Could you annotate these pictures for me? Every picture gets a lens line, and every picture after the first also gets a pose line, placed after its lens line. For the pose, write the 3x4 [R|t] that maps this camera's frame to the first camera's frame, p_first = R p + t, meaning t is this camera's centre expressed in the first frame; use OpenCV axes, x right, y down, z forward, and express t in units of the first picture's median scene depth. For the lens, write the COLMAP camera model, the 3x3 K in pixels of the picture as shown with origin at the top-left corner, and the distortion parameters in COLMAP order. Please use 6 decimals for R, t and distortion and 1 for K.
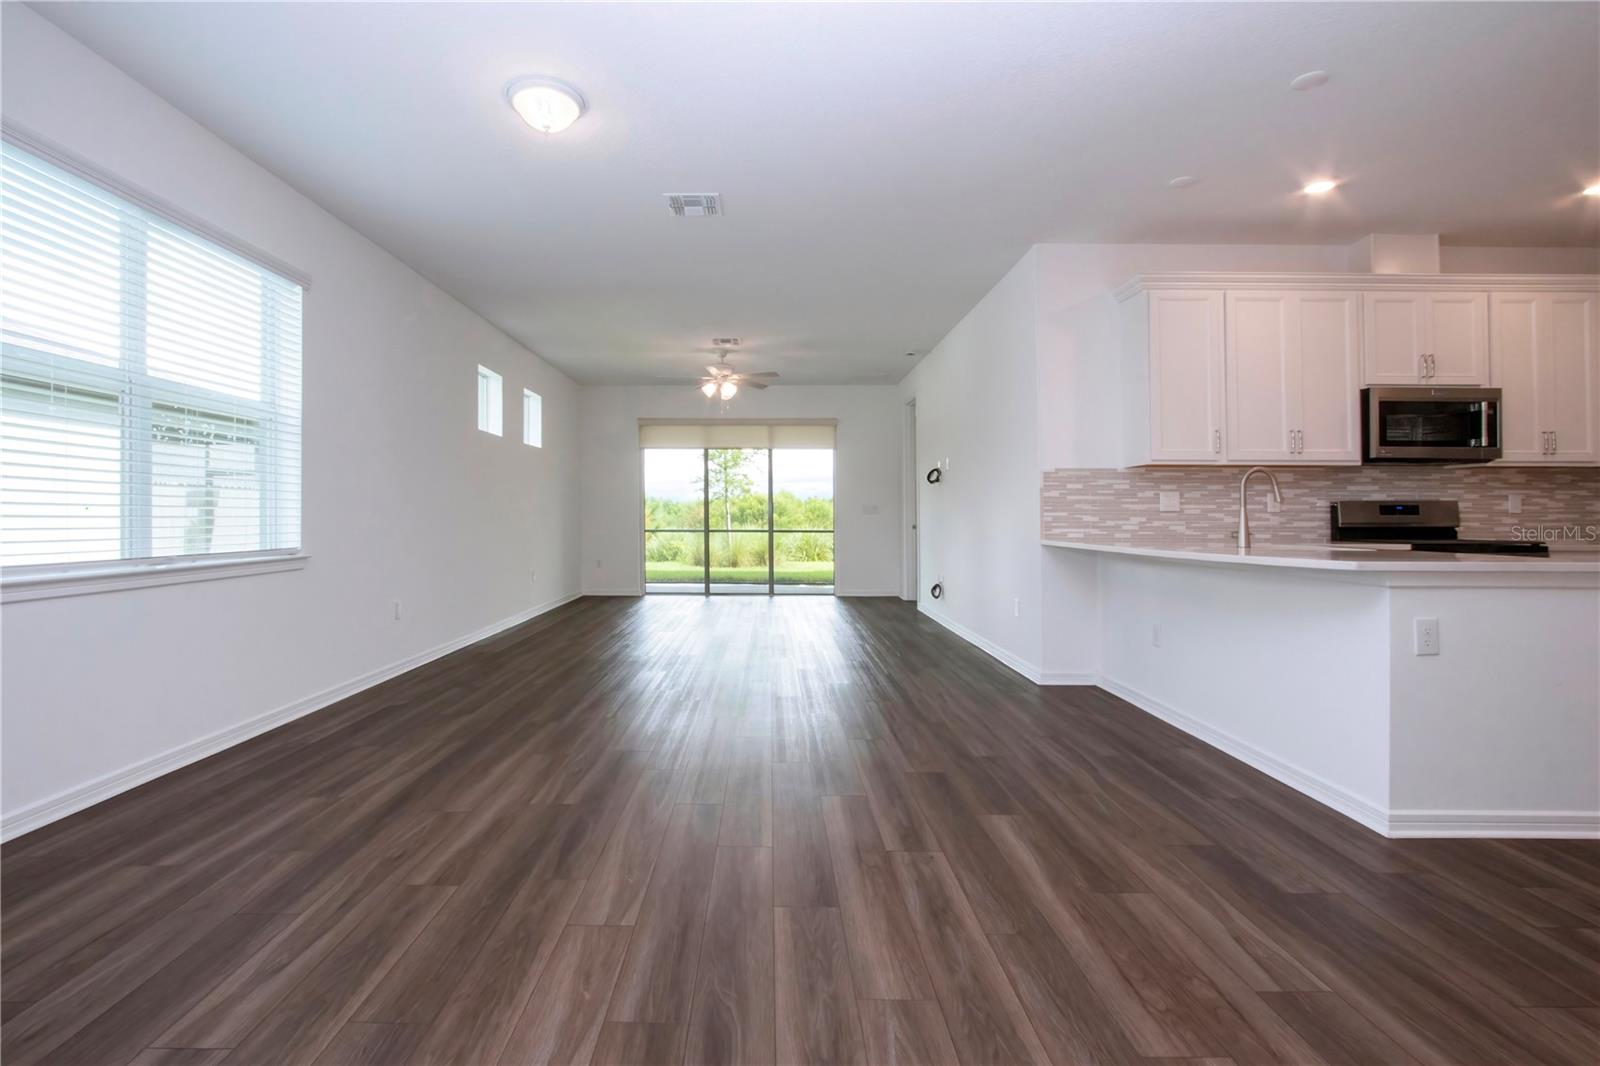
lens RADIAL K [[790.1, 0, 758.5], [0, 790.1, 505.1], [0, 0, 1]] dist [-0.013835, 0.000381]
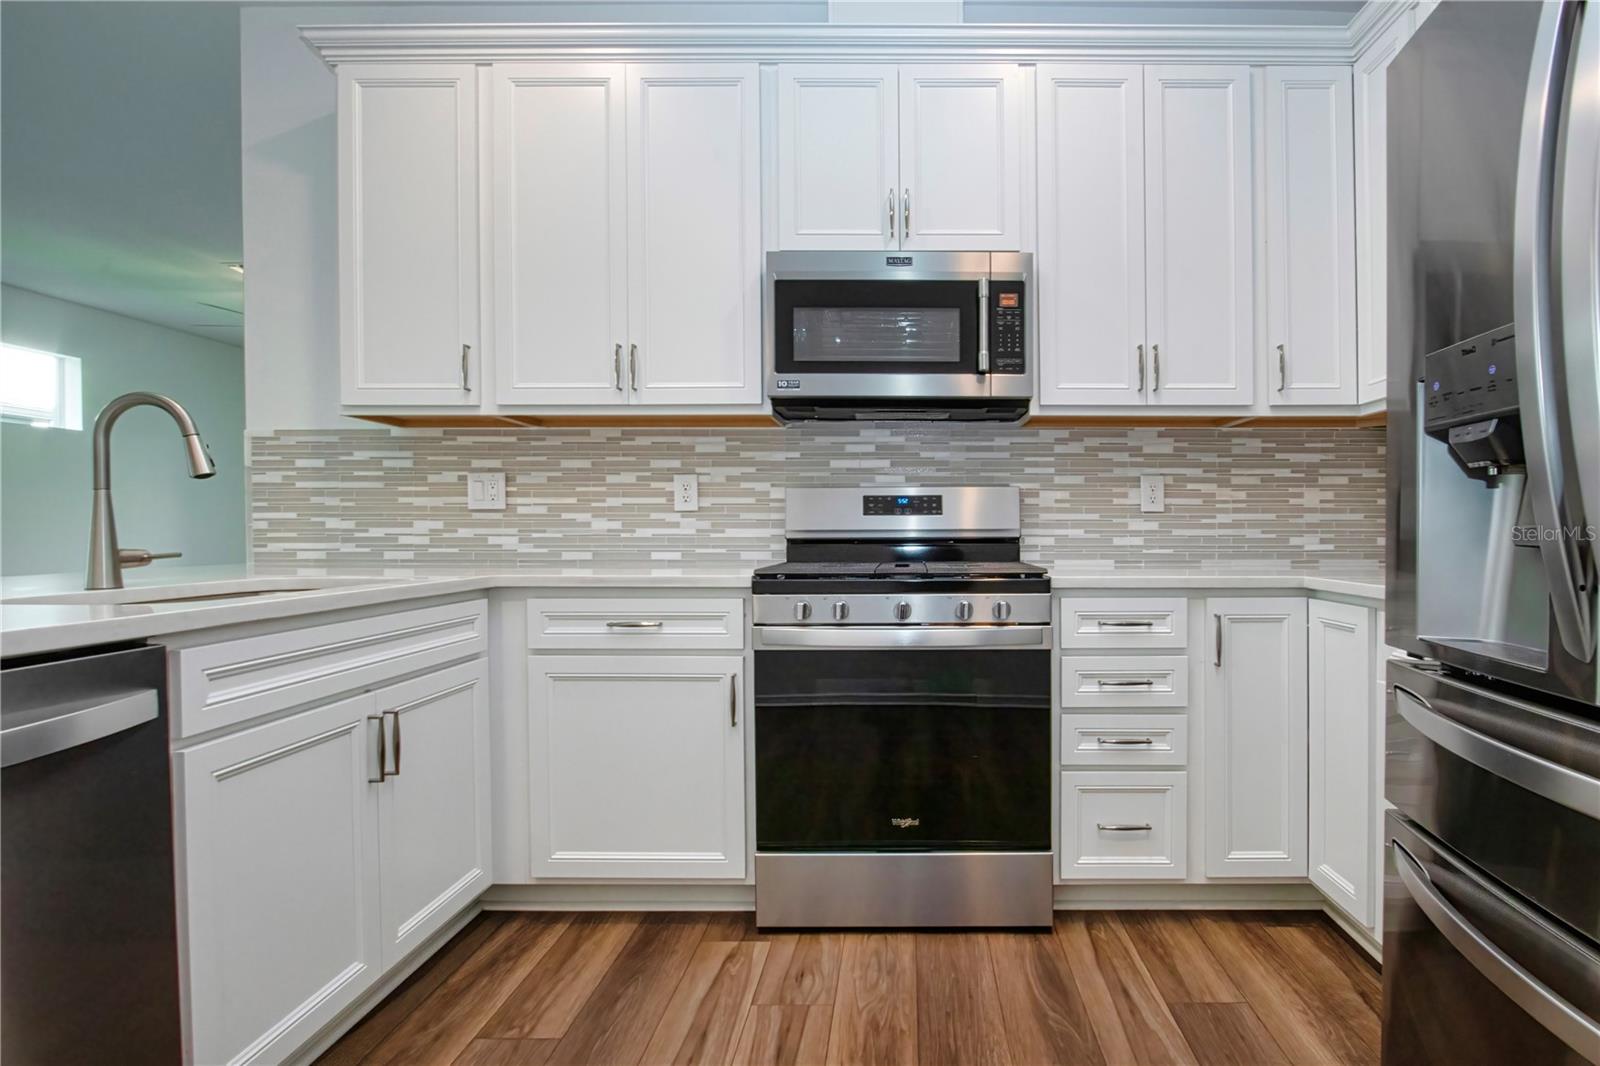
lens RADIAL K [[790.1, 0, 803.9], [0, 790.1, 532.9], [0, 0, 1]] dist [-0.013835, 0.000381]
pose [[0.999993, -0.003240, -0.002057, 0.737697], [0.003286, 0.999729, 0.023059, 0.012174], [0.001981, -0.023065, 0.999732, 0.462620]]
